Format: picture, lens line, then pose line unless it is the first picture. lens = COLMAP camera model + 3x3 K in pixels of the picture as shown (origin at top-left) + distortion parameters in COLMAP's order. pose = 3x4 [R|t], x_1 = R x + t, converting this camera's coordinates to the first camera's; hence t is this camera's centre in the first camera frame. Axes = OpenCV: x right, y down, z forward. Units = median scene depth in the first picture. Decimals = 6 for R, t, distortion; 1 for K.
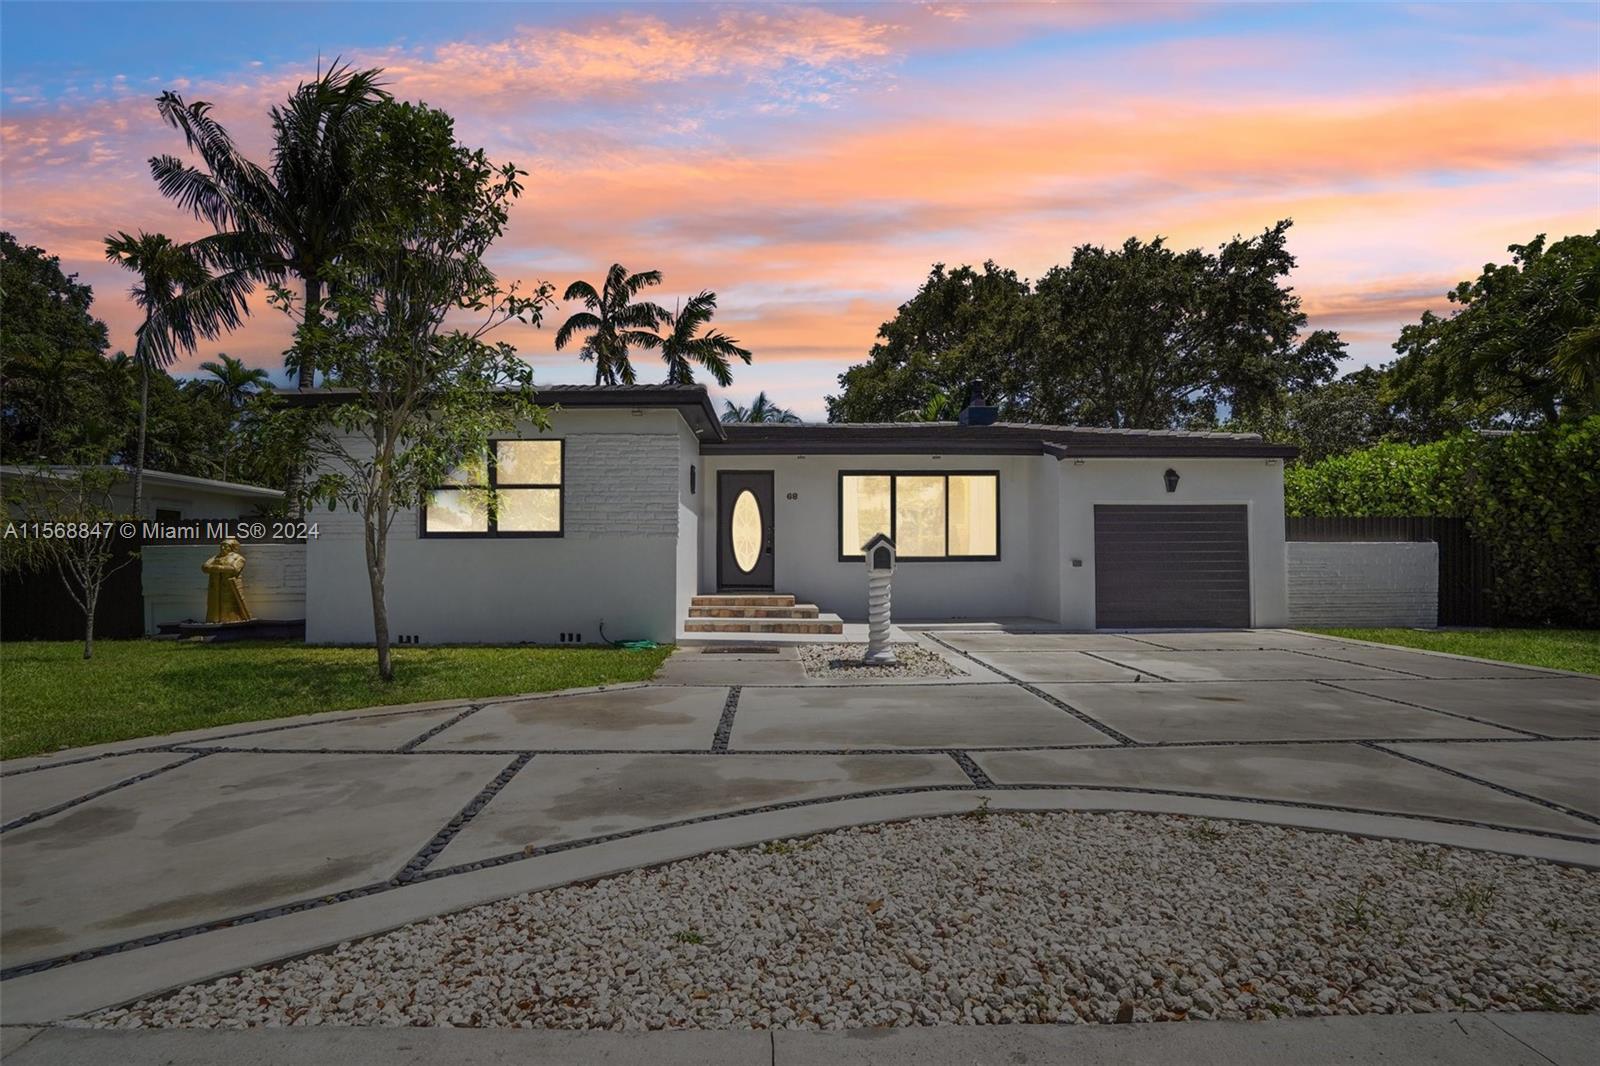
lens RADIAL K [[727.1, 0, 782.8], [0, 727.1, 546.8], [0, 0, 1]] dist [0.011478, 0.000740]
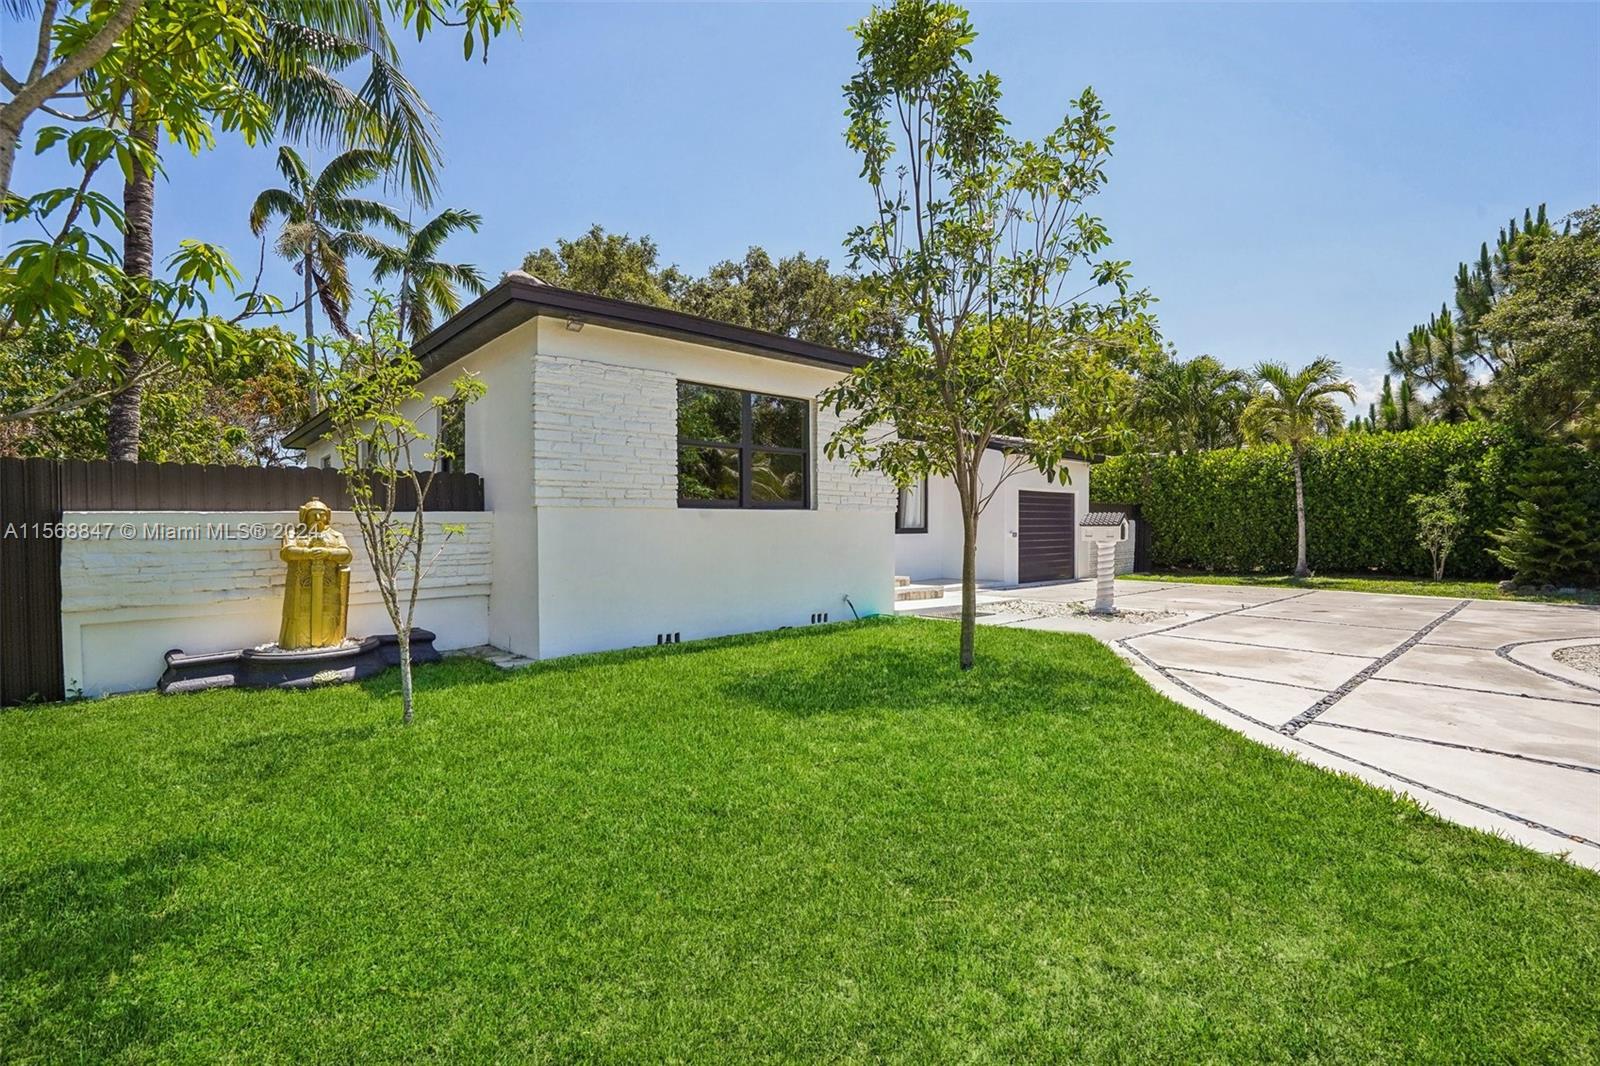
lens RADIAL K [[727.1, 0, 782.8], [0, 727.1, 546.8], [0, 0, 1]] dist [0.011478, 0.000740]
pose [[0.747833, -0.017666, 0.663651, -0.802852], [-0.009055, 0.999281, 0.036804, 0.001349], [-0.663825, -0.033533, 0.747136, 0.307174]]
